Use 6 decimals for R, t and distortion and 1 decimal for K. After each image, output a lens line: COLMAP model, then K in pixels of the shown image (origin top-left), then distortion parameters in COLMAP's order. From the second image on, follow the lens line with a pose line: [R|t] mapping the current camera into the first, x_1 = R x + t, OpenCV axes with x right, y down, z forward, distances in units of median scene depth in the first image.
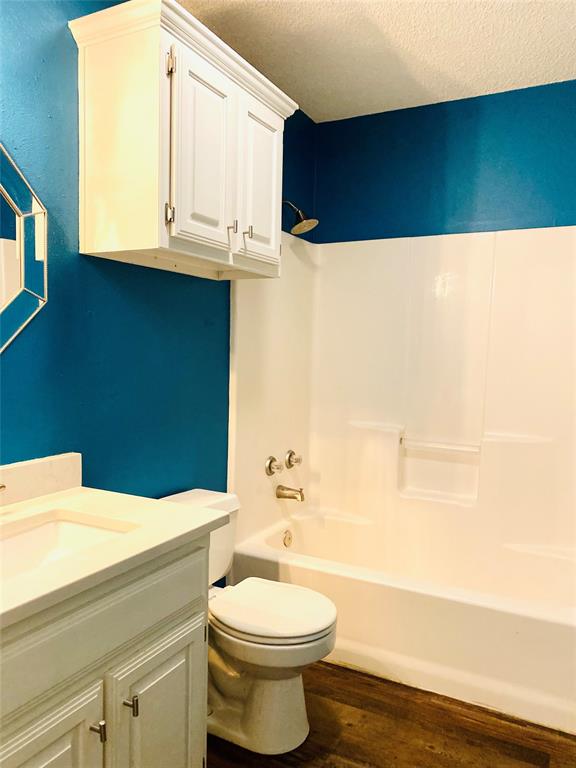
lens RADIAL K [[588.8, 0, 295.8], [0, 588.8, 385.4], [0, 0, 1]] dist [0.039527, -0.046704]
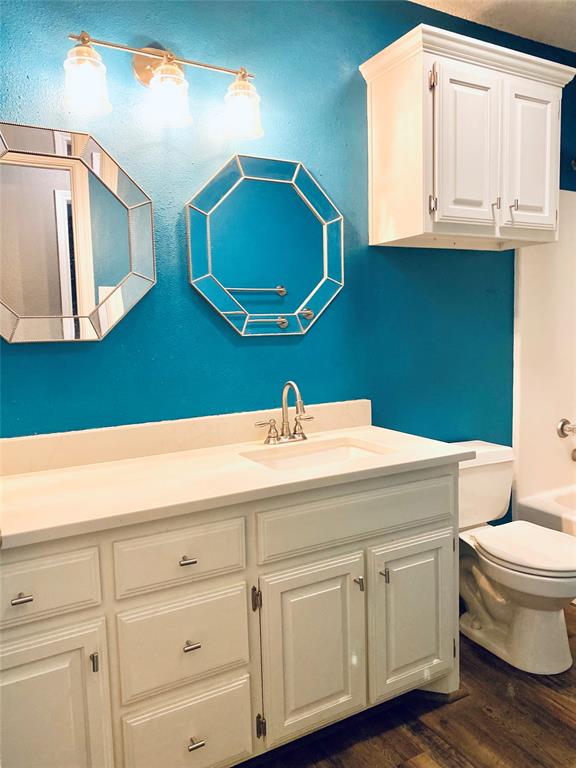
lens RADIAL K [[588.8, 0, 285.7], [0, 588.8, 383.8], [0, 0, 1]] dist [0.039527, -0.046704]
pose [[0.827688, 0.011059, -0.561079, 0.207532], [0.009783, 0.999369, 0.034131, 0.032544], [0.561103, -0.033739, 0.827058, -0.174708]]
